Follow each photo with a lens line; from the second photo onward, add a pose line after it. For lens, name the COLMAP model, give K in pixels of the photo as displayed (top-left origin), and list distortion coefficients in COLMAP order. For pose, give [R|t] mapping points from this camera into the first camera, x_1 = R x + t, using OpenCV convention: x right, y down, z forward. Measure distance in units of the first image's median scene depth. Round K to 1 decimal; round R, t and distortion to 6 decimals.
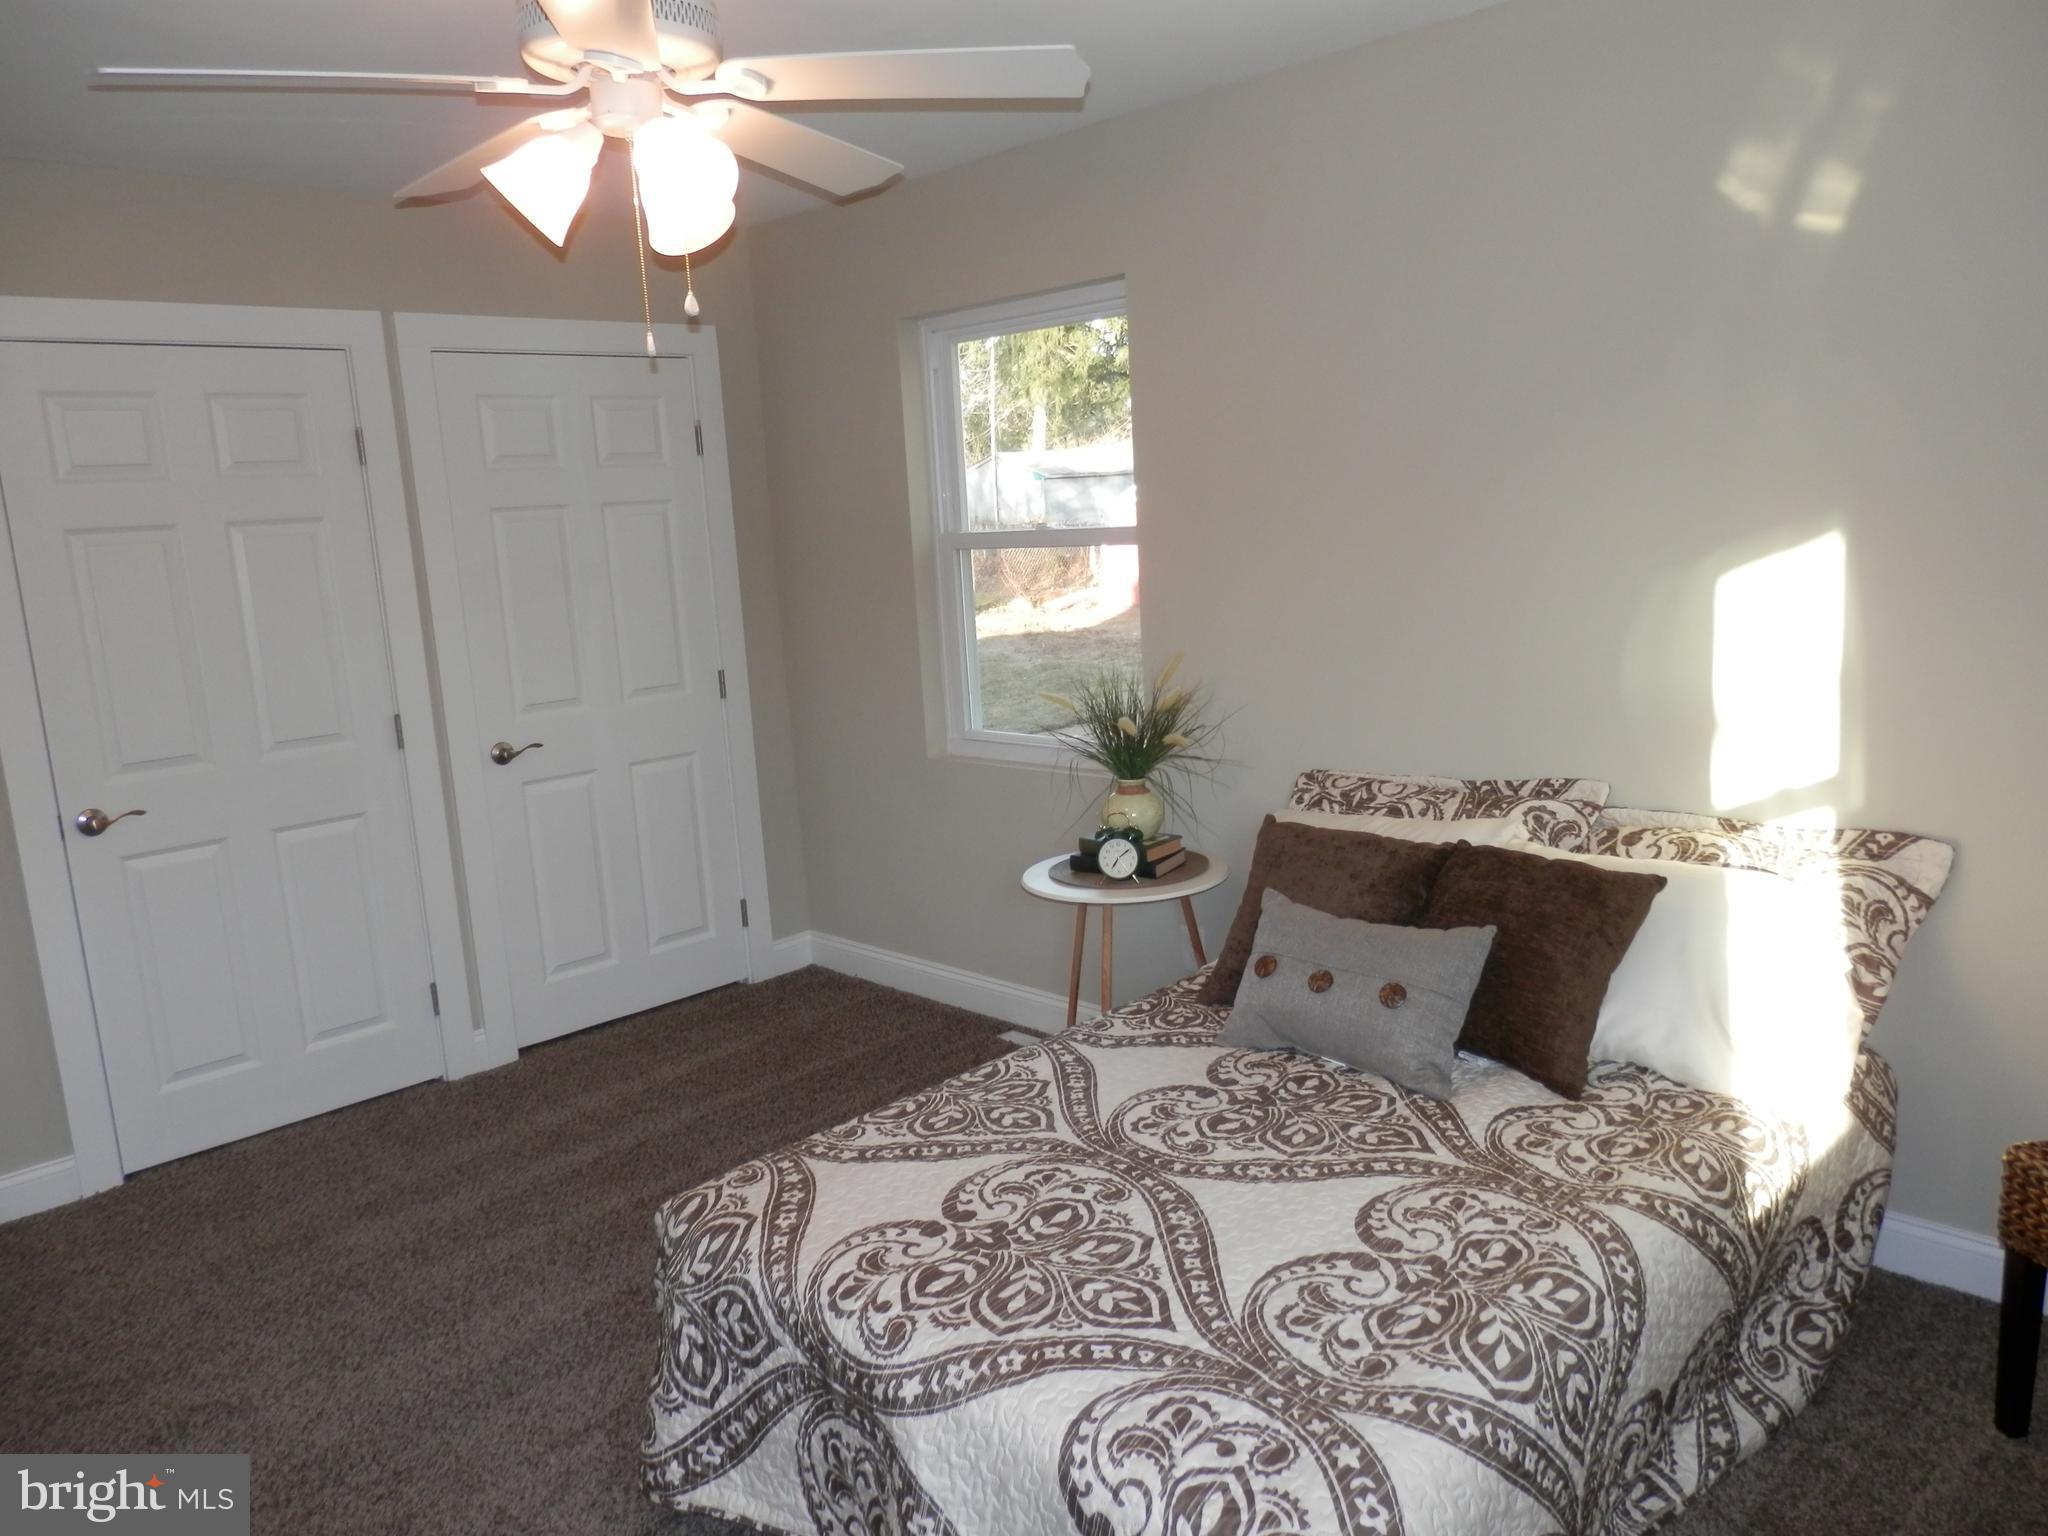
lens RADIAL K [[1525.6, 0, 1029.0], [0, 1525.6, 764.9], [0, 0, 1]] dist [0.003869, 0.006697]
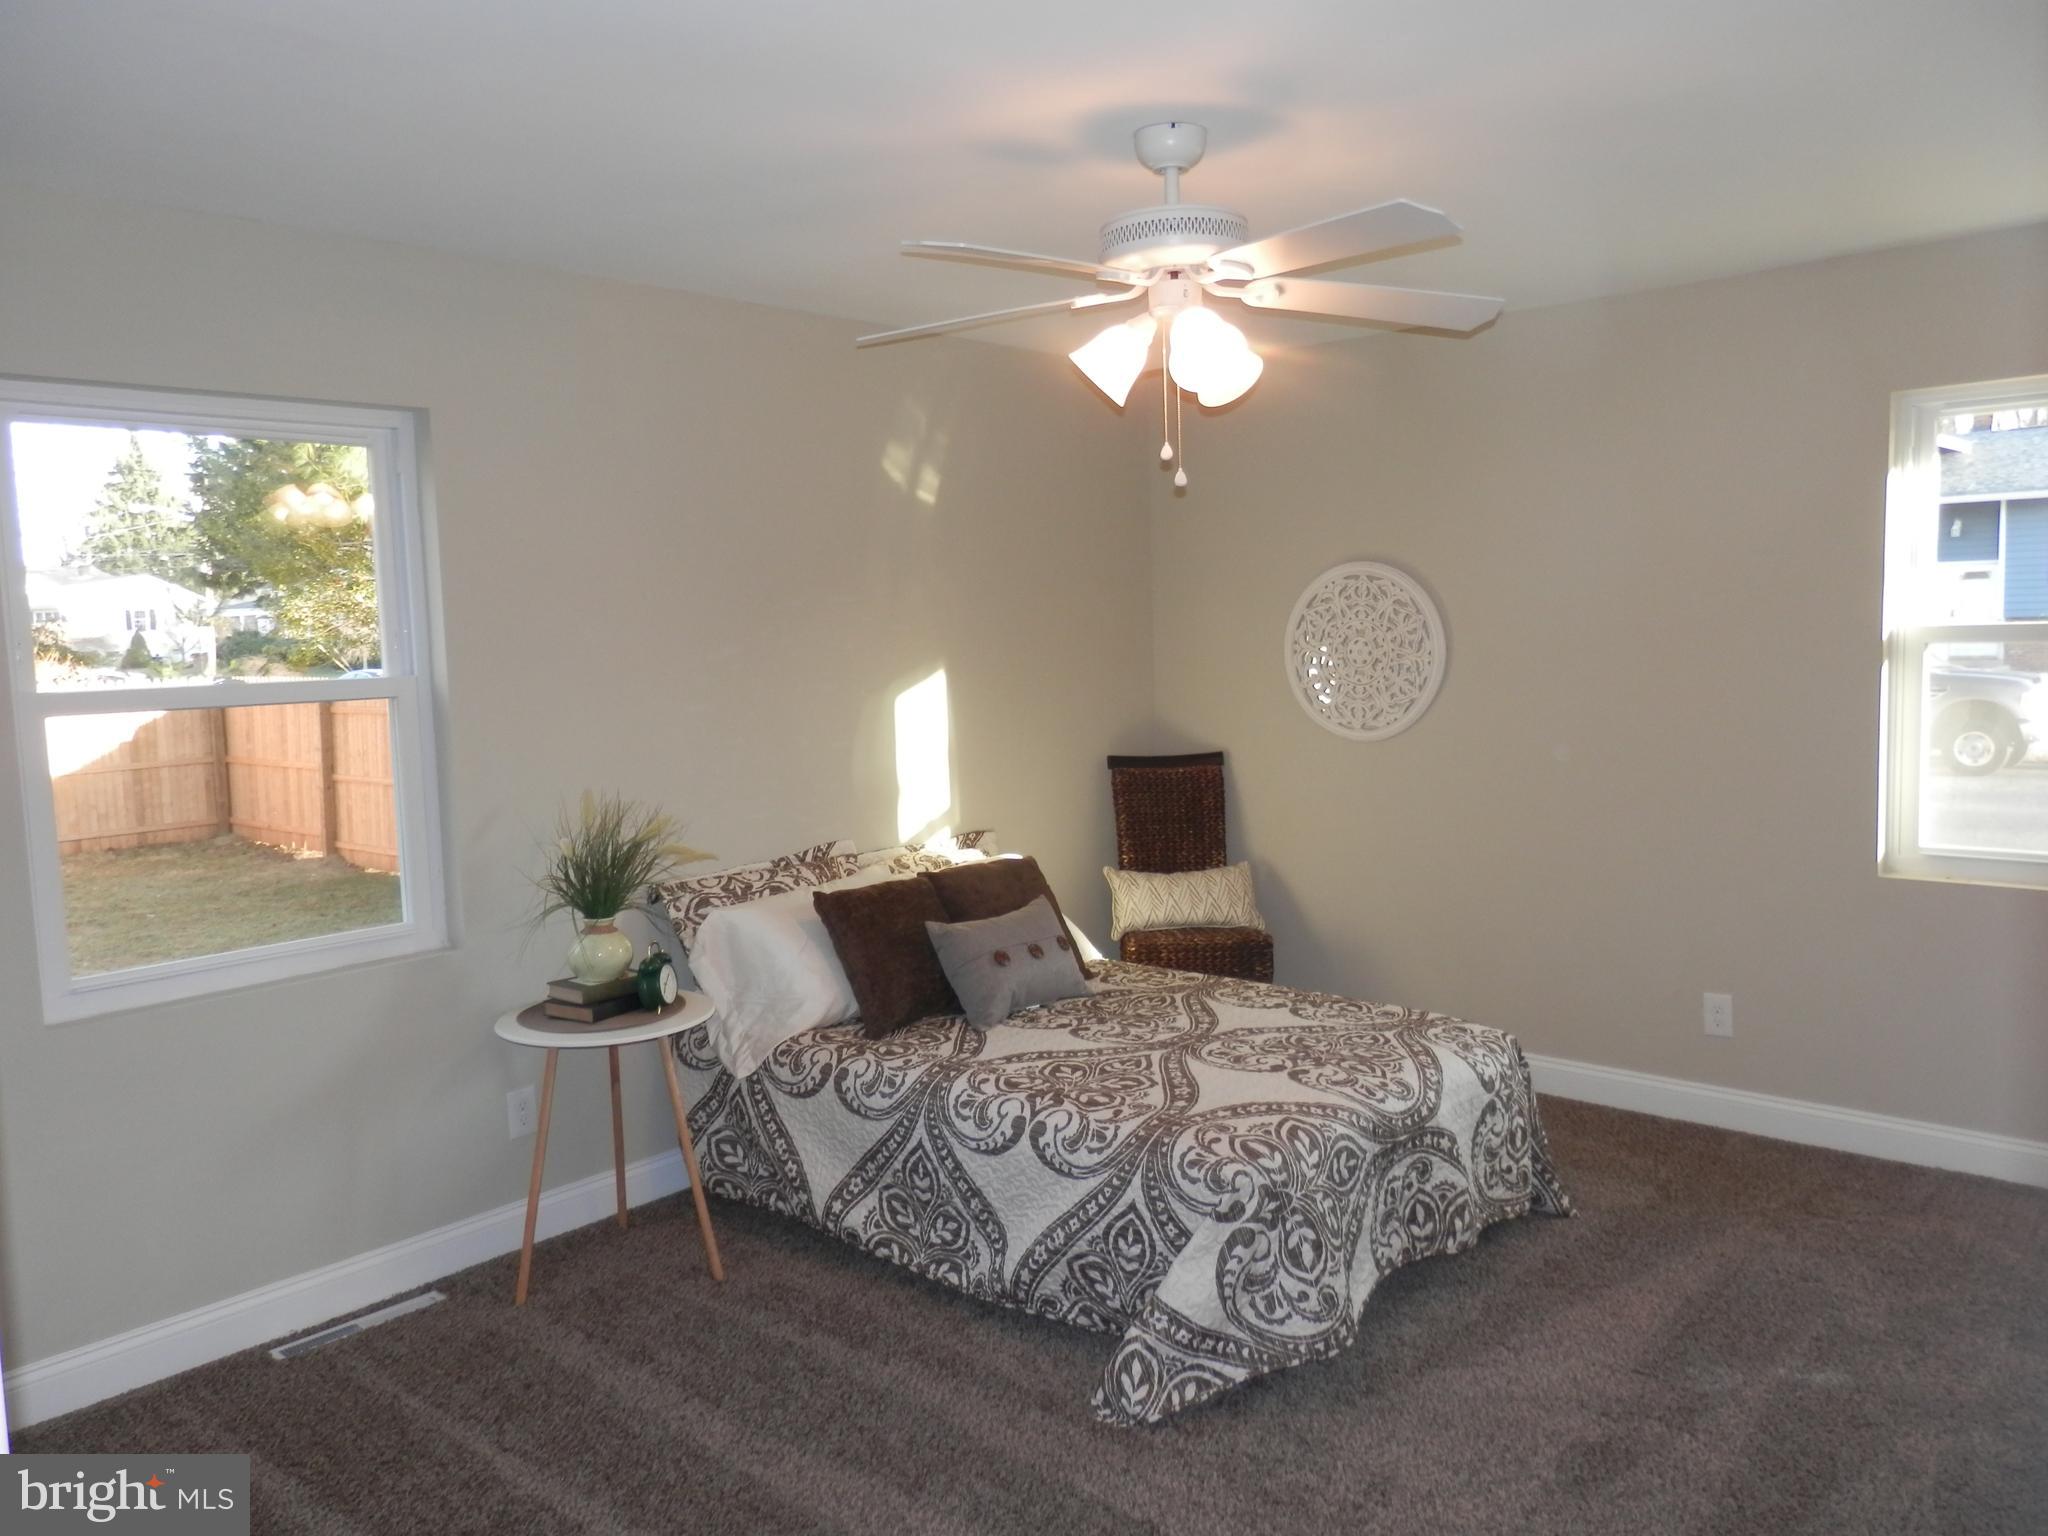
lens RADIAL K [[1525.6, 0, 1029.1], [0, 1525.6, 766.5], [0, 0, 1]] dist [0.003869, 0.006697]
pose [[-0.045668, -0.033551, 0.998393, -1.340280], [0.211434, 0.976468, 0.042486, -0.102121], [-0.976325, 0.213035, -0.037500, 1.068100]]
